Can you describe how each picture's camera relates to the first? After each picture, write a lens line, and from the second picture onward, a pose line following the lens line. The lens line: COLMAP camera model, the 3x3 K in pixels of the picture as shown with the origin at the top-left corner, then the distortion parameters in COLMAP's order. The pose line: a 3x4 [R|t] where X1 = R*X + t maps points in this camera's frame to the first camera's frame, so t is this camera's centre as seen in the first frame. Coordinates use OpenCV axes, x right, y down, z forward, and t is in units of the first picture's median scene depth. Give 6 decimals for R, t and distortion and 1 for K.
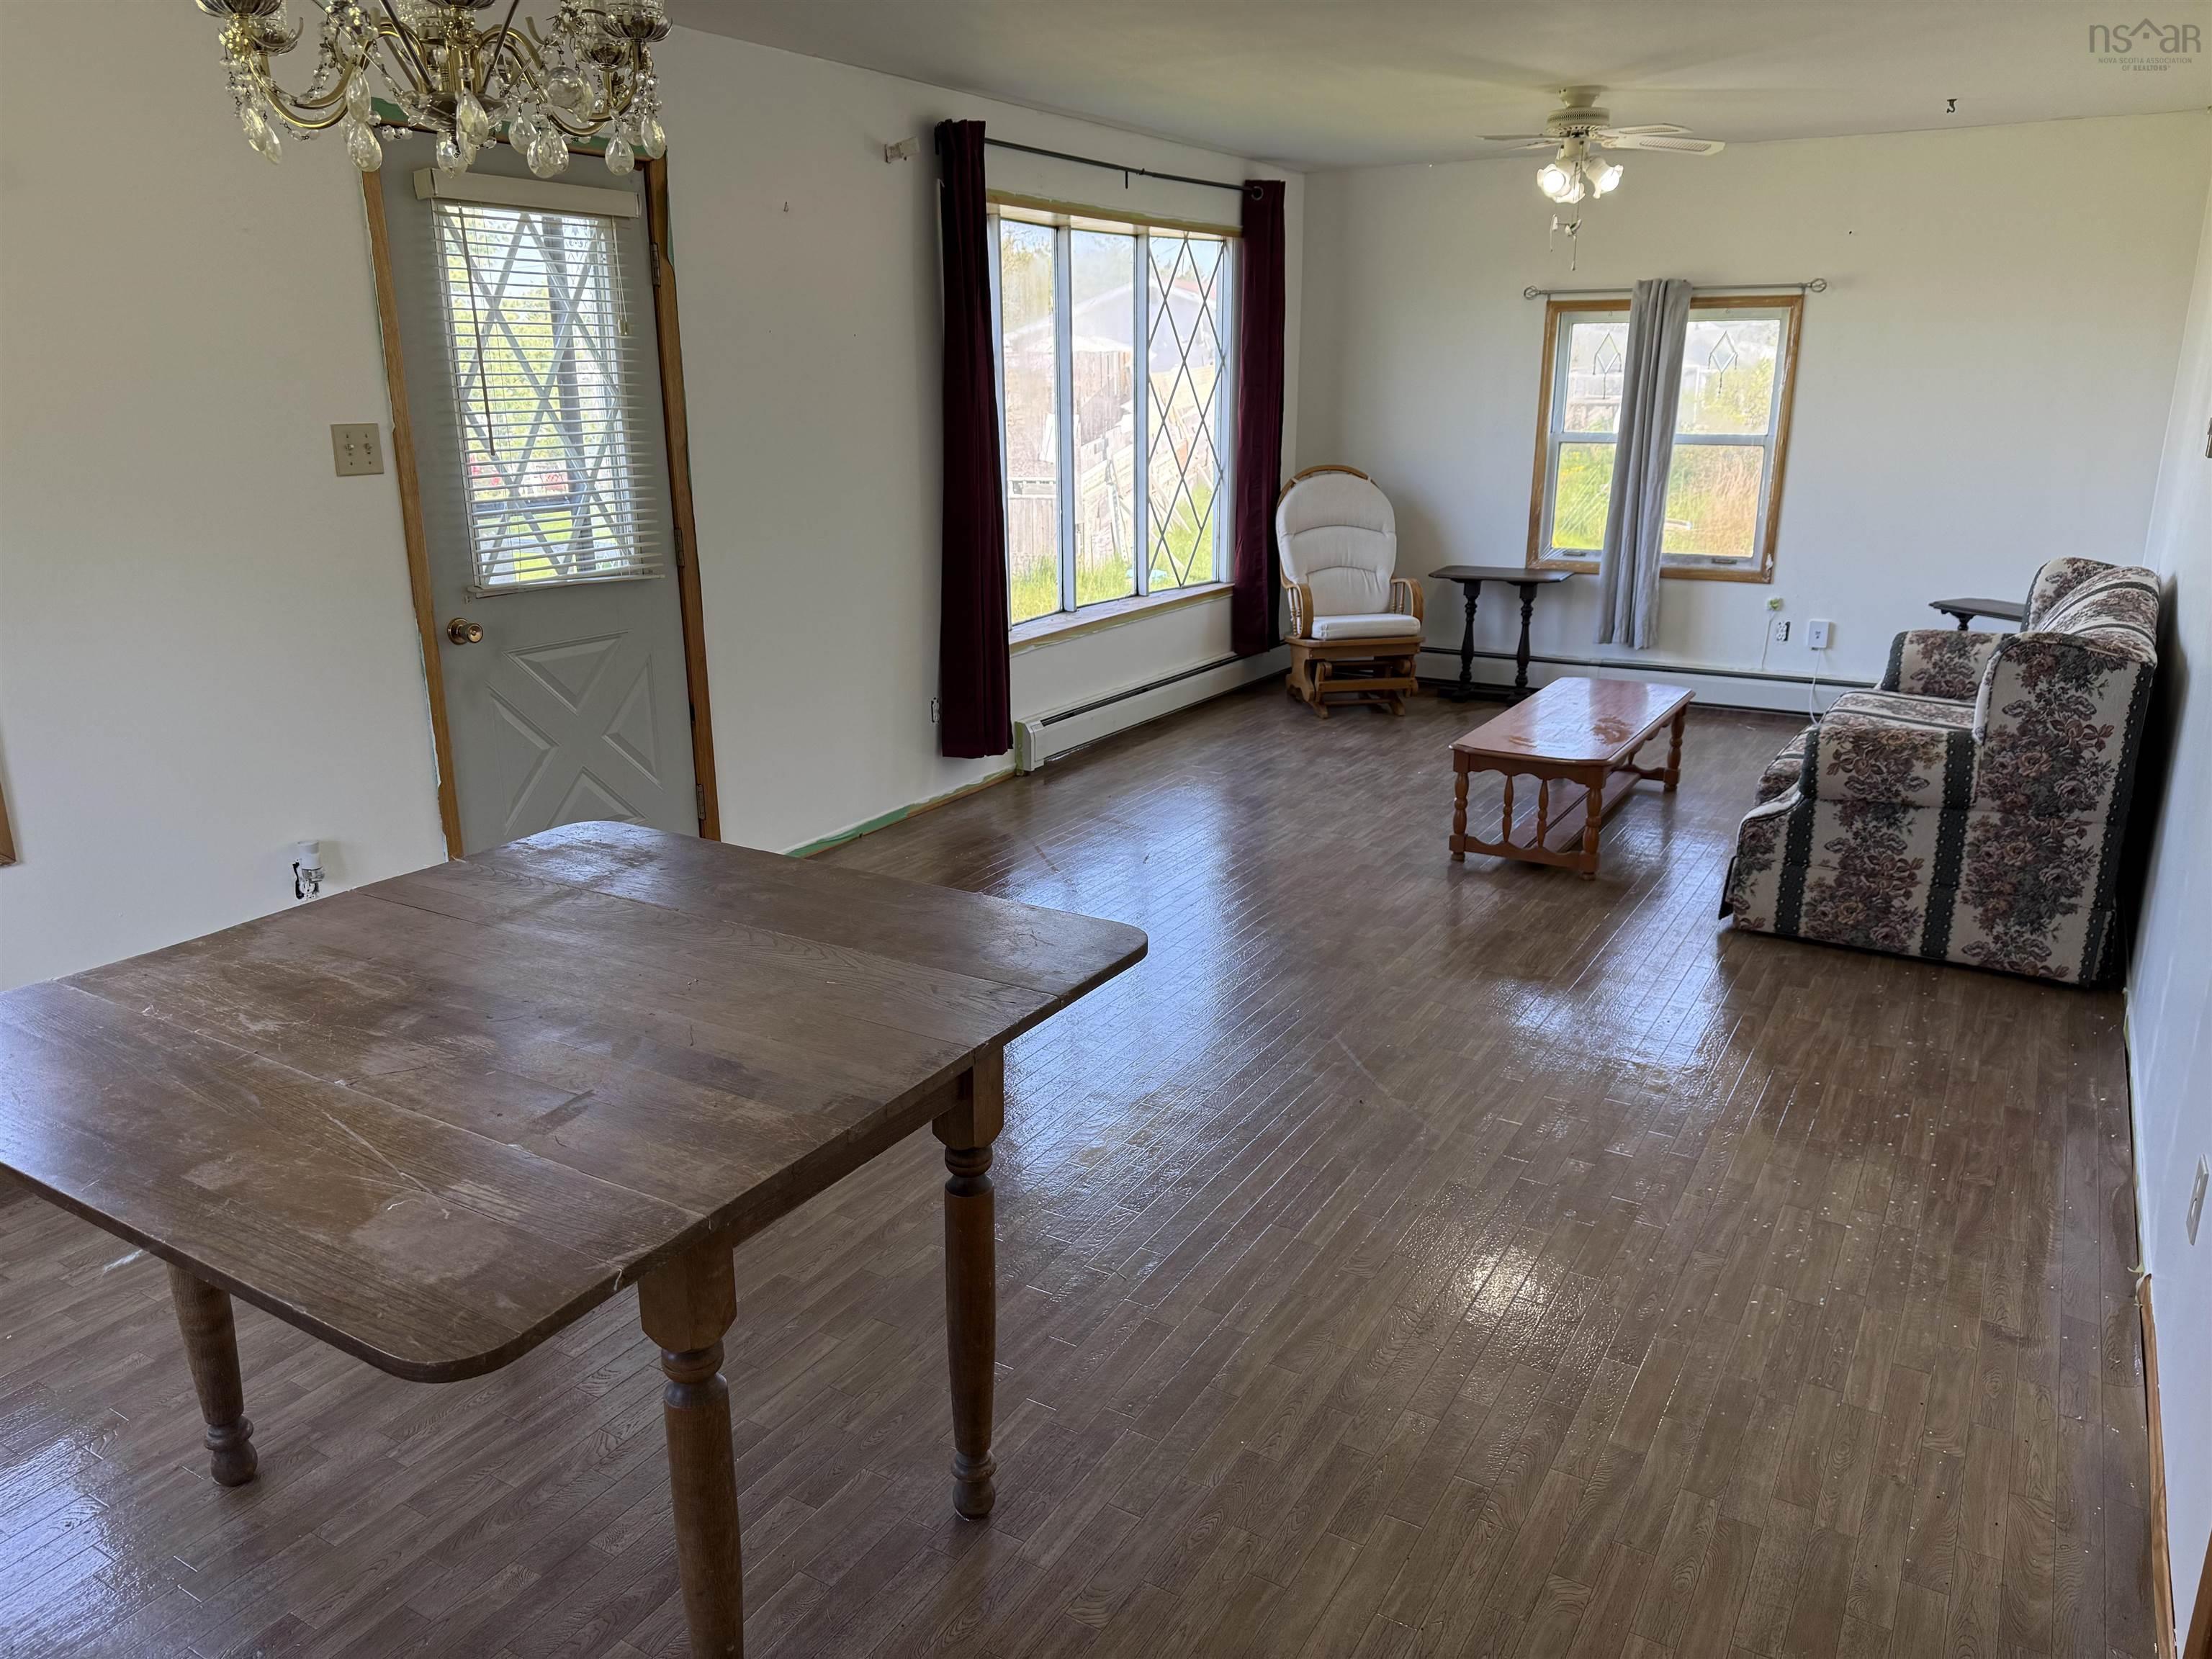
lens RADIAL K [[1508.3, 0, 1102.3], [0, 1508.3, 839.1], [0, 0, 1]] dist [0.035231, -0.049705]
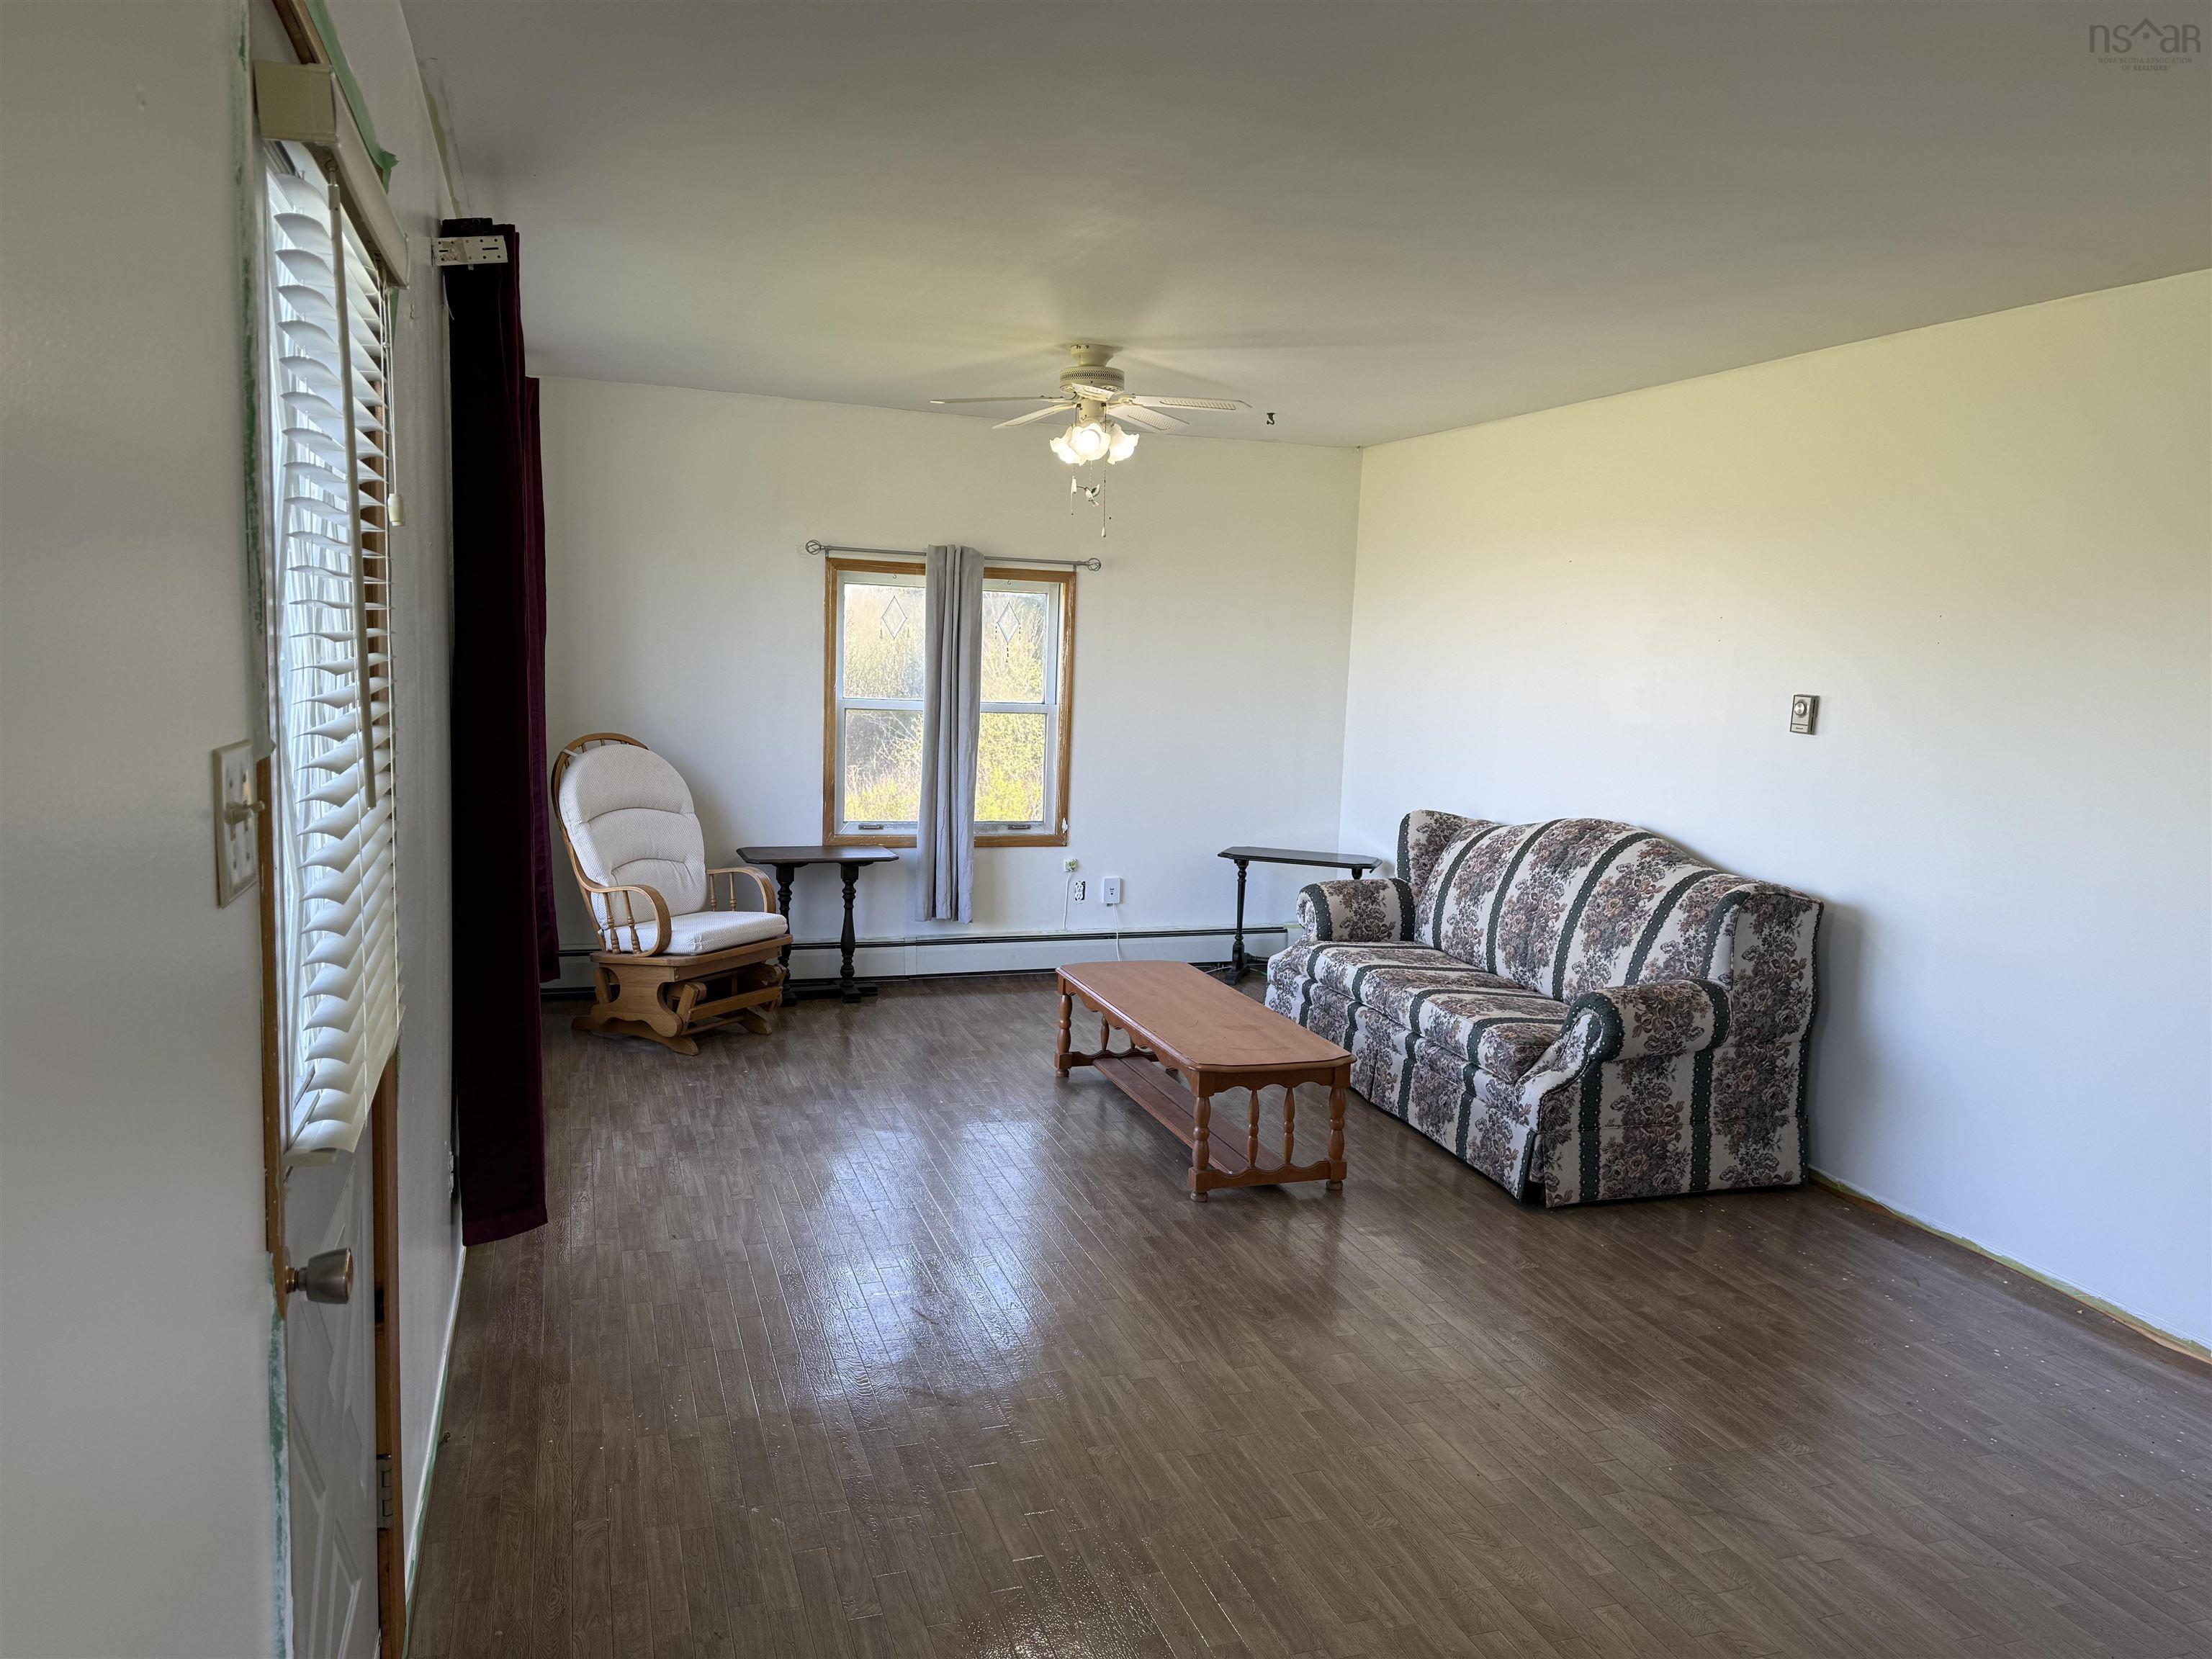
lens RADIAL K [[1508.3, 0, 1102.7], [0, 1508.3, 835.6], [0, 0, 1]] dist [0.035231, -0.049705]
pose [[0.650266, -0.065302, 0.756895, -0.406296], [0.184536, 0.980037, -0.073985, -0.129573], [-0.736954, 0.187784, 0.649335, 0.443258]]
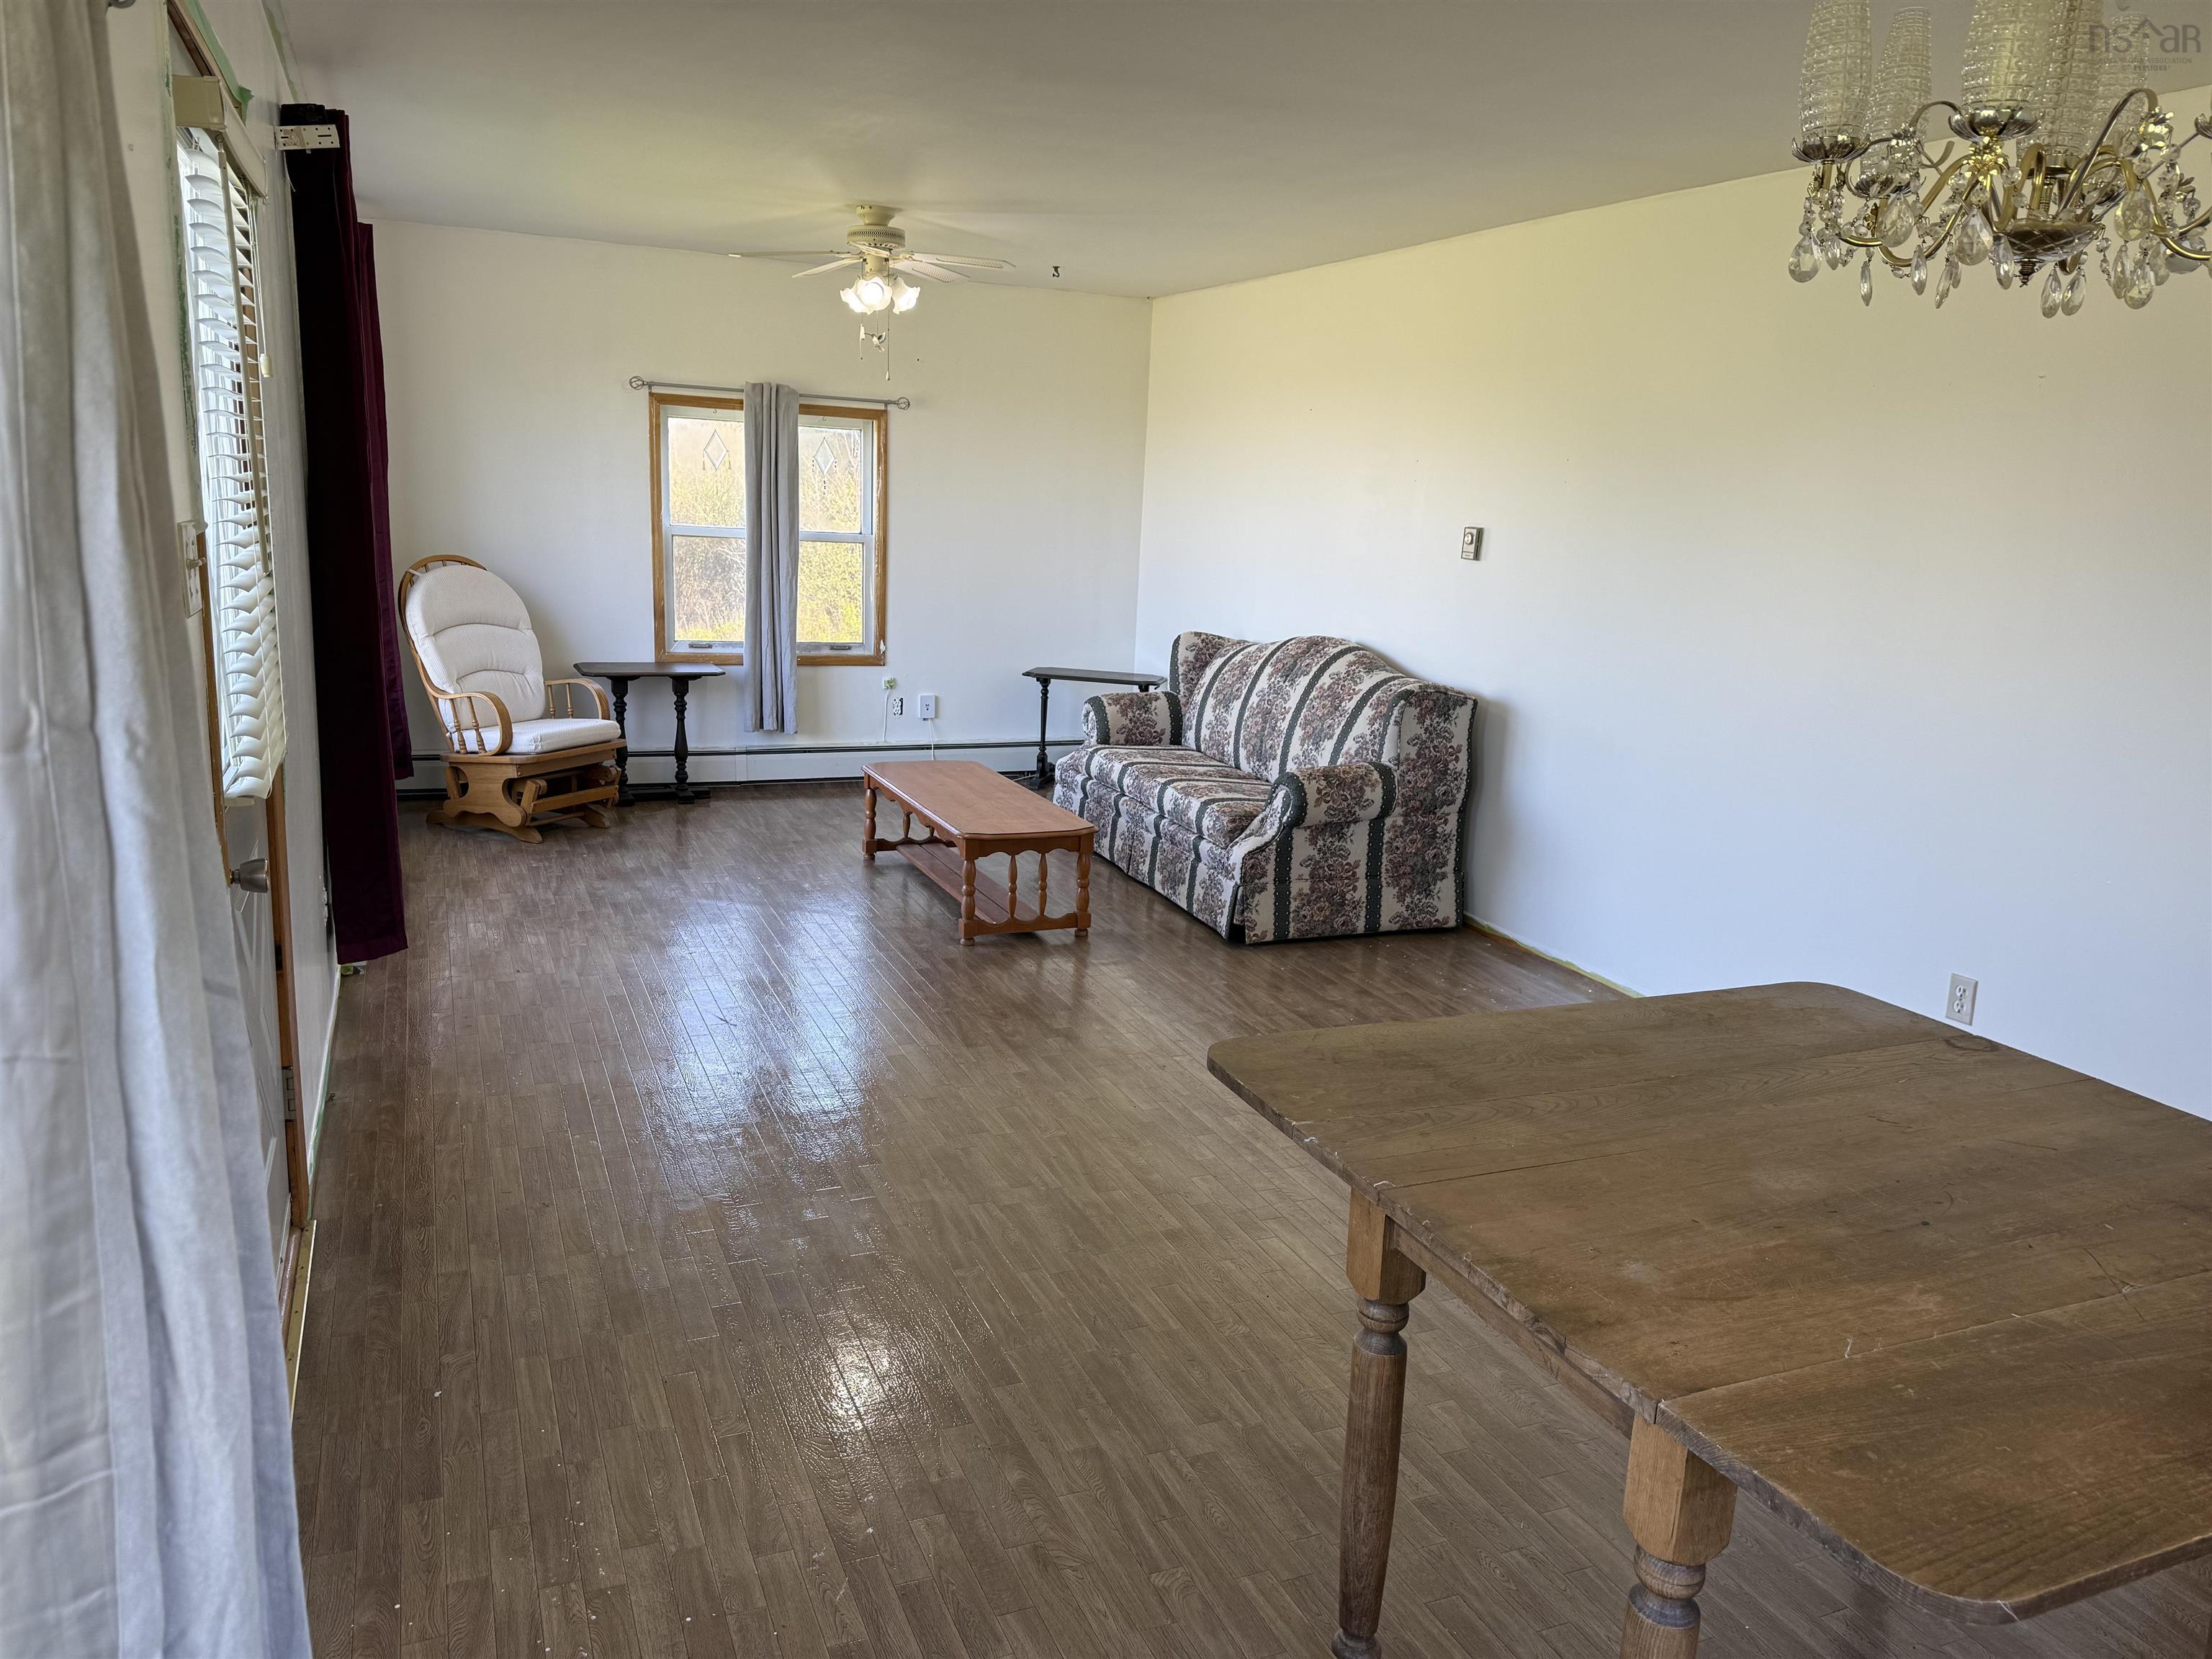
lens RADIAL K [[1508.3, 0, 1100.1], [0, 1508.3, 831.8], [0, 0, 1]] dist [0.035231, -0.049705]
pose [[0.588130, -0.142293, 0.796151, -0.492449], [0.187548, 0.981563, 0.036885, -0.078949], [-0.786721, 0.127624, 0.603973, 0.295289]]
